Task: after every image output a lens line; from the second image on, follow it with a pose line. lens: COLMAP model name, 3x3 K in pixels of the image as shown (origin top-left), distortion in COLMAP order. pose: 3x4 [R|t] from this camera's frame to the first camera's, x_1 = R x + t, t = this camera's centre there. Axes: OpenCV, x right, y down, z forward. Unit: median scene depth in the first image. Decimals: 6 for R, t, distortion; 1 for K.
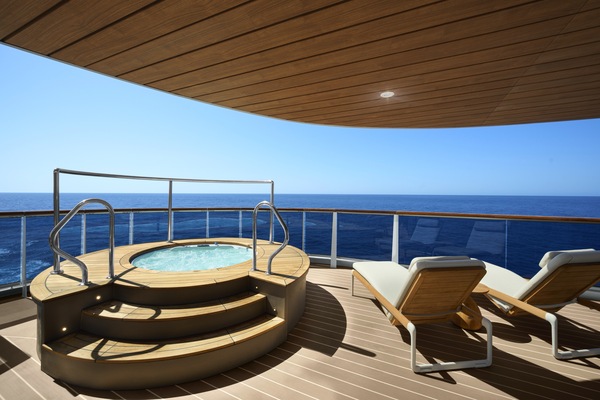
lens RADIAL K [[272.4, 0, 301.2], [0, 272.4, 195.7], [0, 0, 1]] dist [-0.018107, 0.000210]
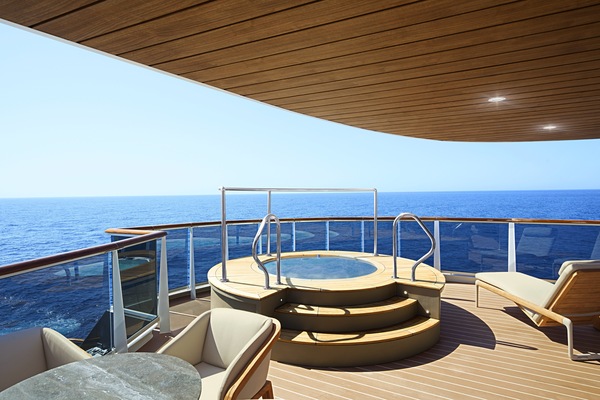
lens RADIAL K [[387.4, 0, 299.9], [0, 387.4, 201.4], [0, 0, 1]] dist [-0.009488, 0.006797]
pose [[0.998661, -0.021567, -0.047019, -0.484633], [0.021951, 0.999730, 0.007659, -0.040686], [0.046841, -0.008681, 0.998865, -0.515060]]
